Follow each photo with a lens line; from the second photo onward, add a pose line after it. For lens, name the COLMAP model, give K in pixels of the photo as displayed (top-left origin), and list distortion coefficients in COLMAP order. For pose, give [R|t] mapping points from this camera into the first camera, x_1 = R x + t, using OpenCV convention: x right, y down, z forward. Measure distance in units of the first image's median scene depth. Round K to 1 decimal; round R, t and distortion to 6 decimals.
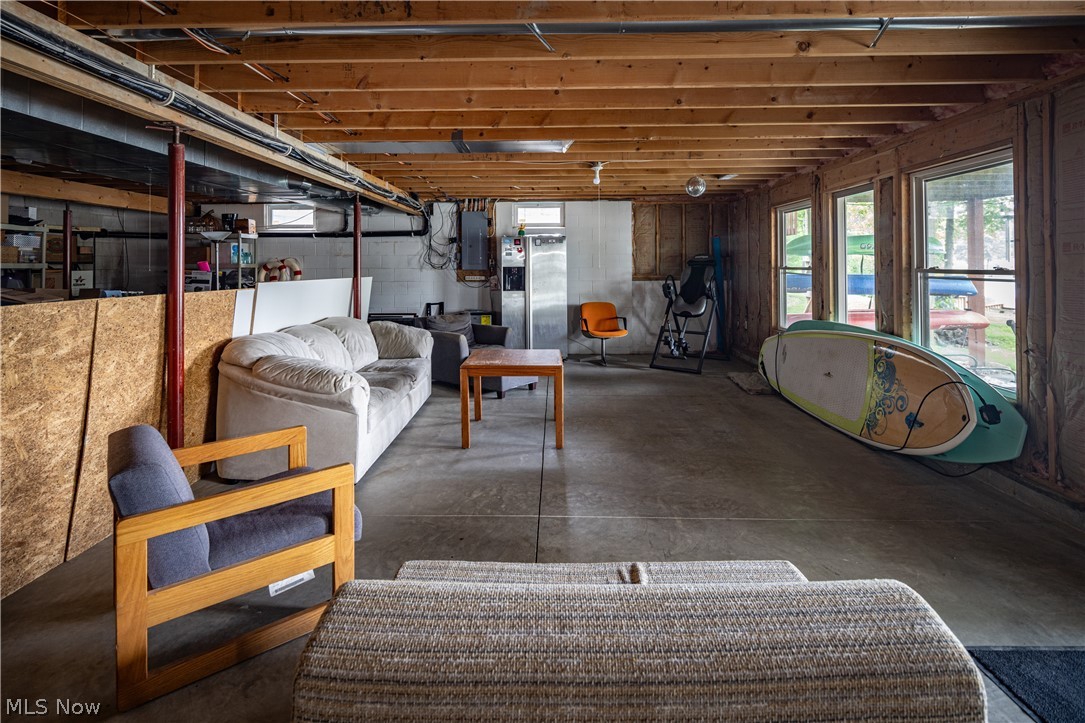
lens RADIAL K [[527.7, 0, 536.2], [0, 527.7, 262.9], [0, 0, 1]] dist [0.002802, -0.000803]
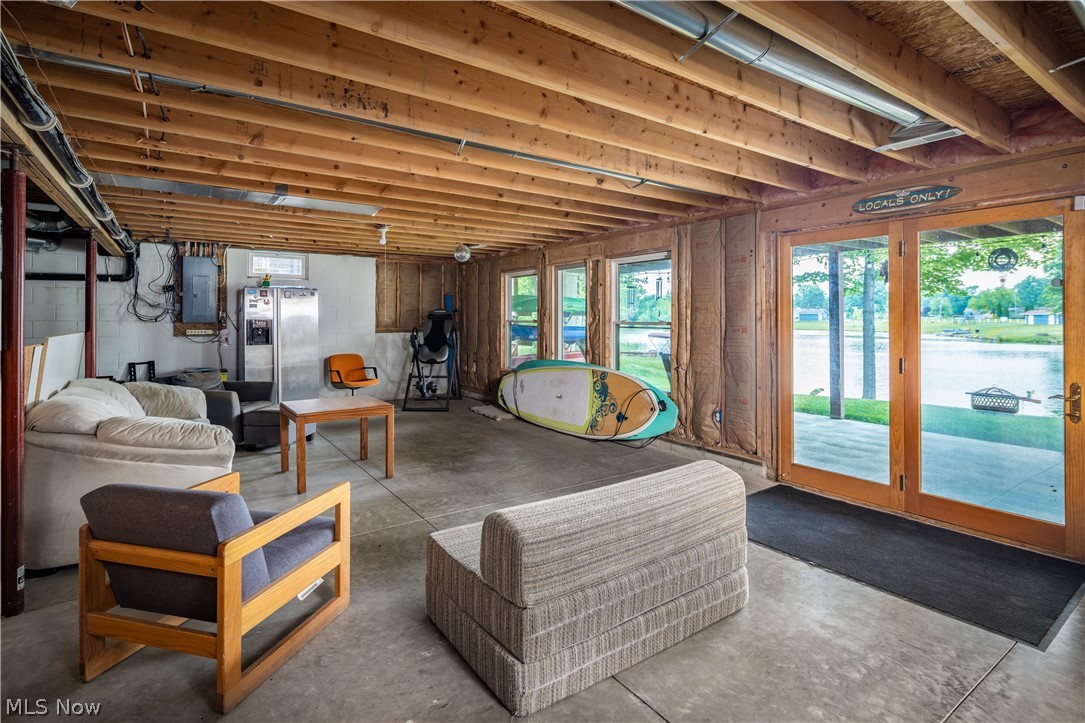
lens RADIAL K [[527.7, 0, 546.6], [0, 527.7, 319.3], [0, 0, 1]] dist [0.002802, -0.000803]
pose [[0.802326, 0.003534, 0.596875, -0.193402], [-0.006249, 0.999977, 0.002480, 0.001667], [-0.596853, -0.005719, 0.802330, -0.063022]]
